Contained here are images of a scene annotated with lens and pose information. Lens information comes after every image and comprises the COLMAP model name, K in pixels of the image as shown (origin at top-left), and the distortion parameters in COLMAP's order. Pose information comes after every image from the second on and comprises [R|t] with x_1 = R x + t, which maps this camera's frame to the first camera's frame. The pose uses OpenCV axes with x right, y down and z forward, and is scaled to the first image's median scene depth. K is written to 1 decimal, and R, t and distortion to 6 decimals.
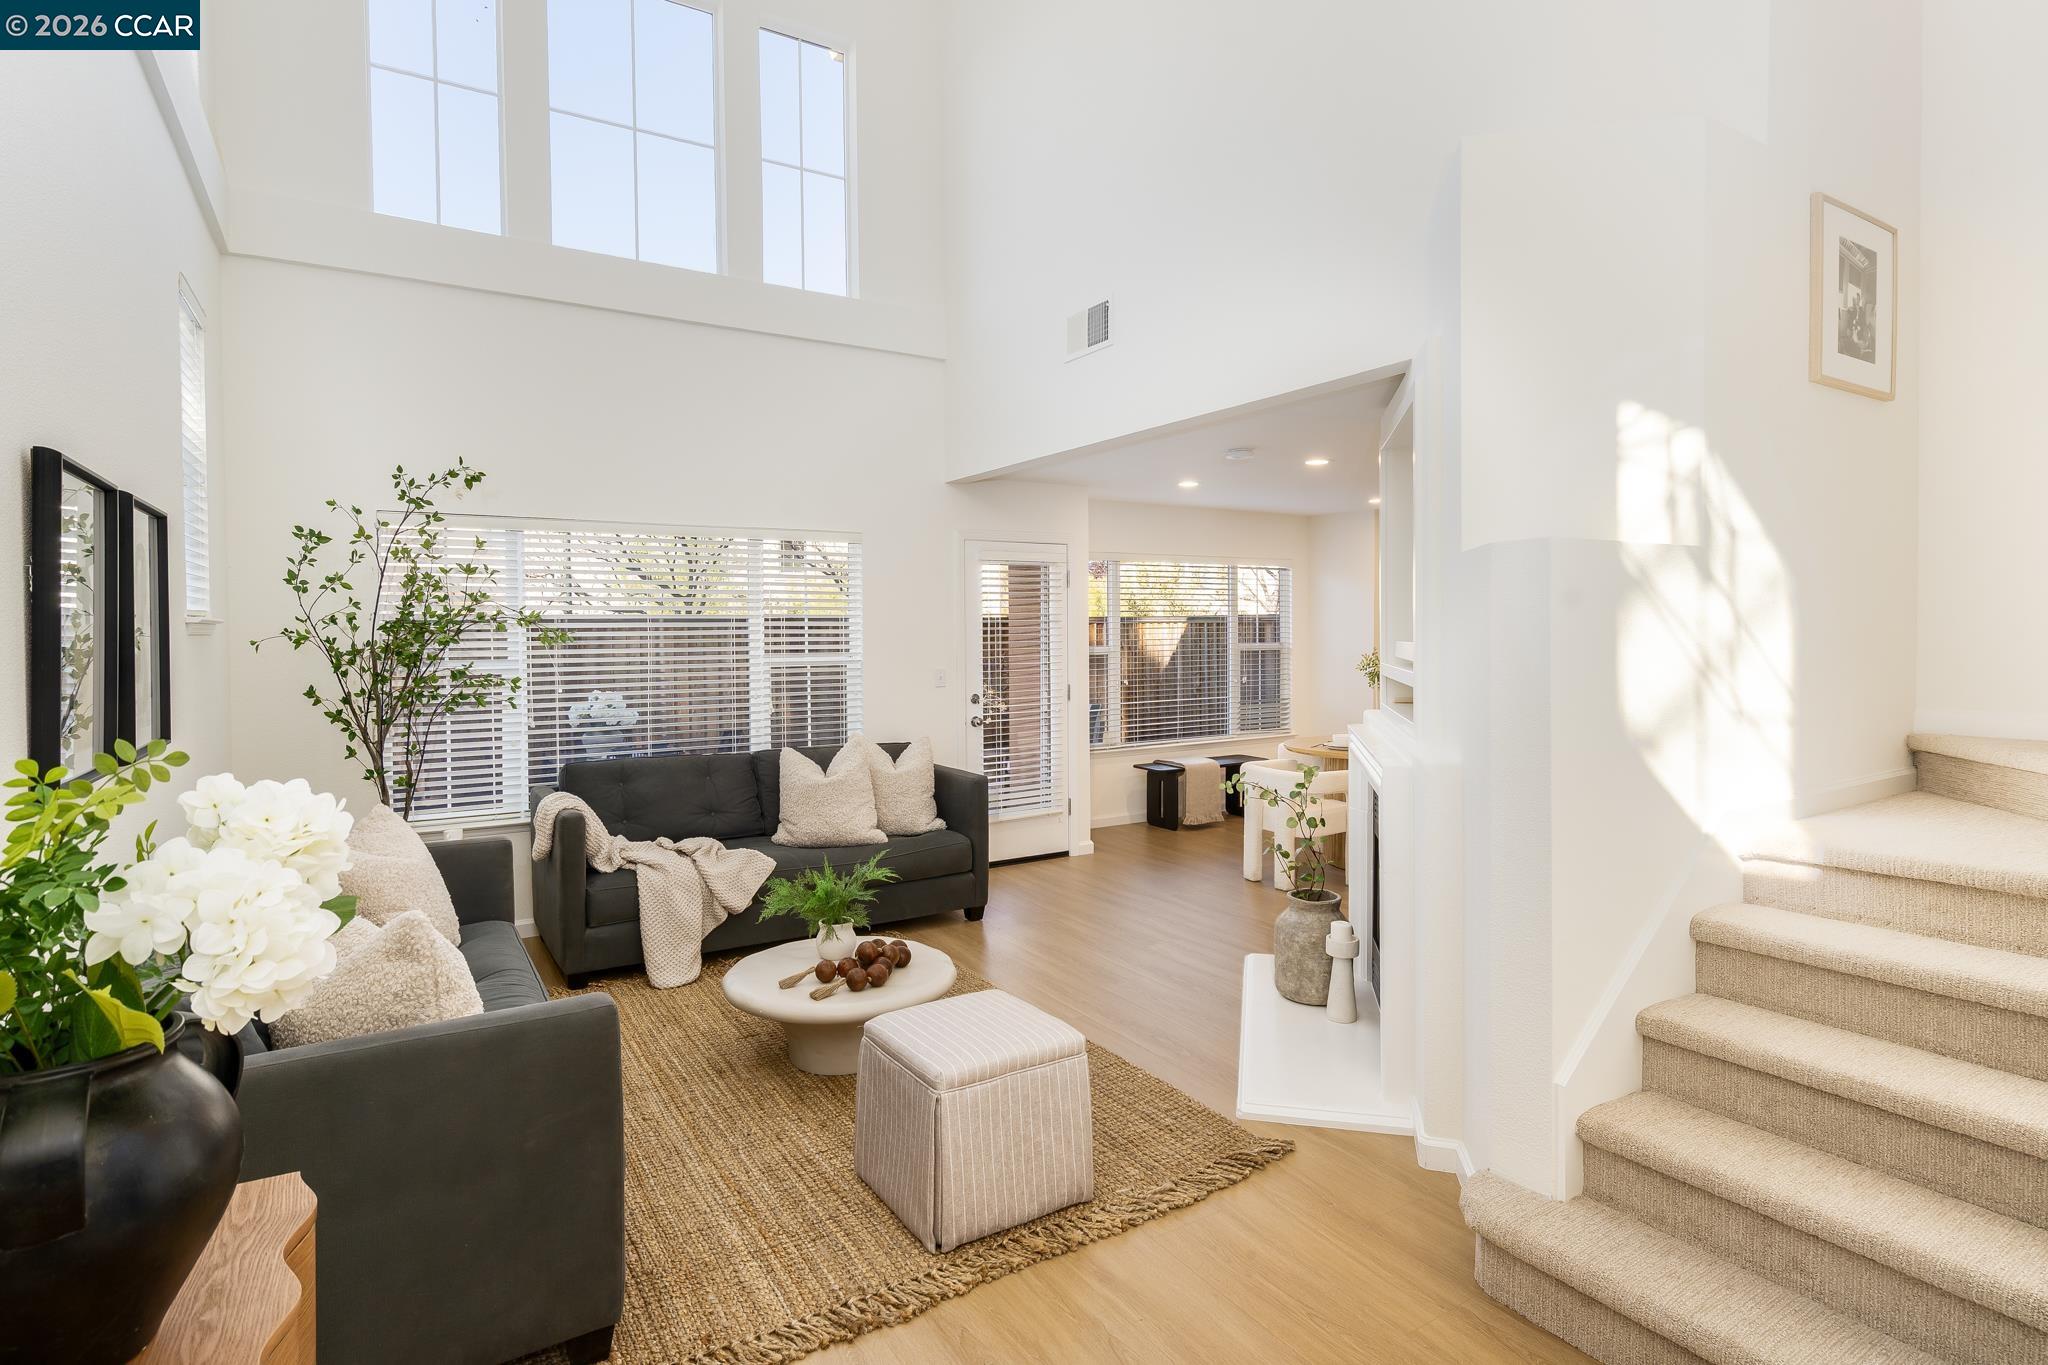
lens RADIAL K [[1070.9, 0, 1058.9], [0, 1070.9, 635.7], [0, 0, 1]] dist [-0.006035, 0.004398]
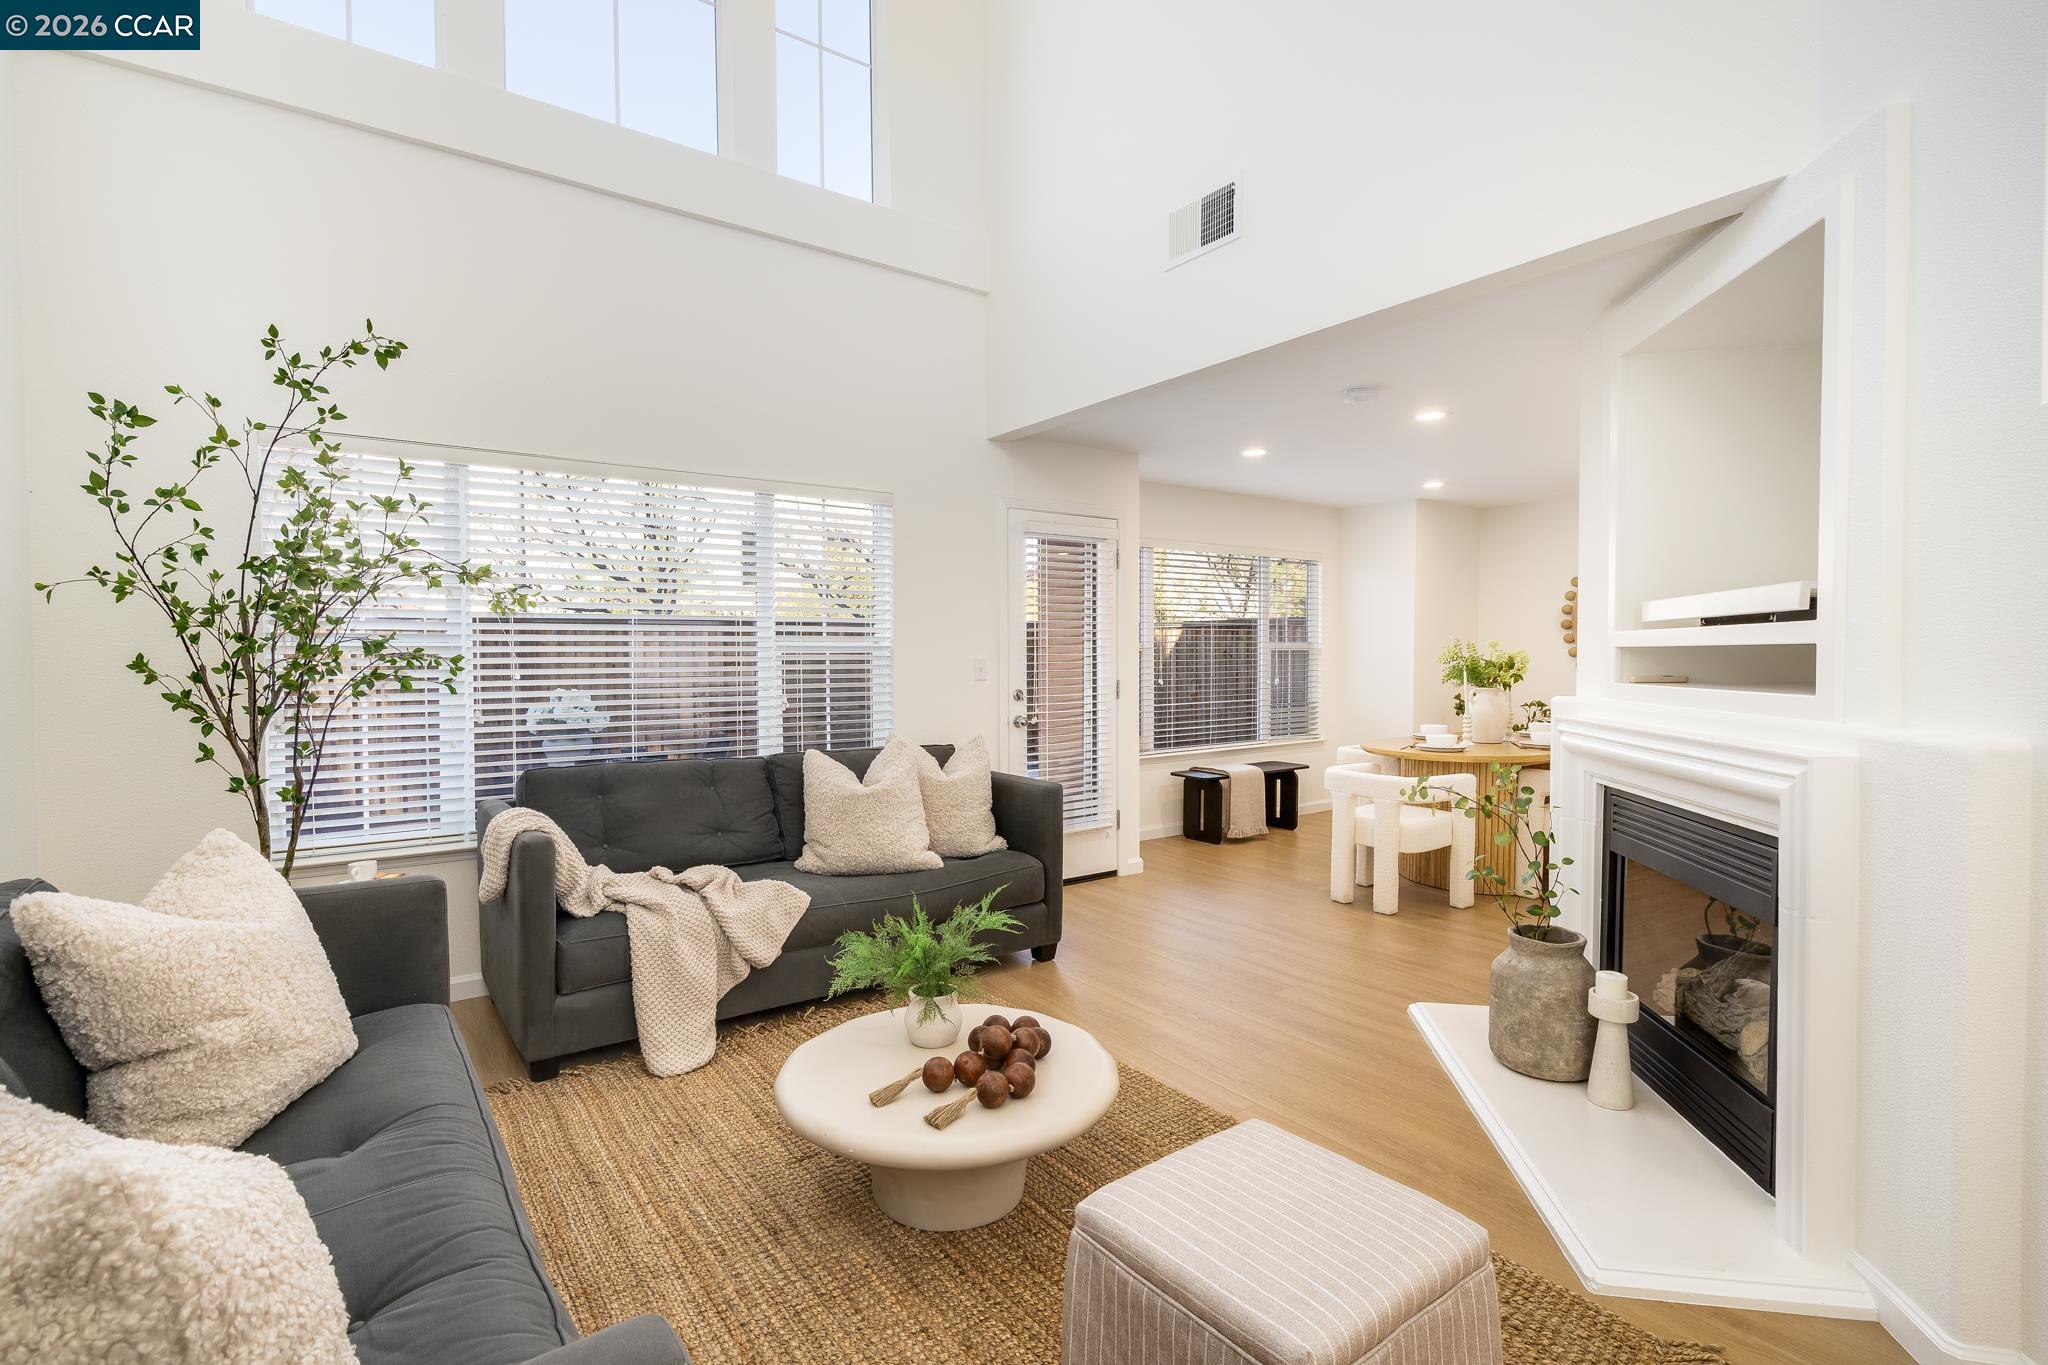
lens RADIAL K [[941.3, 0, 1032.6], [0, 941.3, 672.6], [0, 0, 1]] dist [-0.005481, 0.001563]
pose [[0.997563, 0.001249, 0.069756, -0.158059], [-0.001657, 0.999982, 0.005786, 0.048771], [-0.069747, -0.005887, 0.997547, 0.329701]]
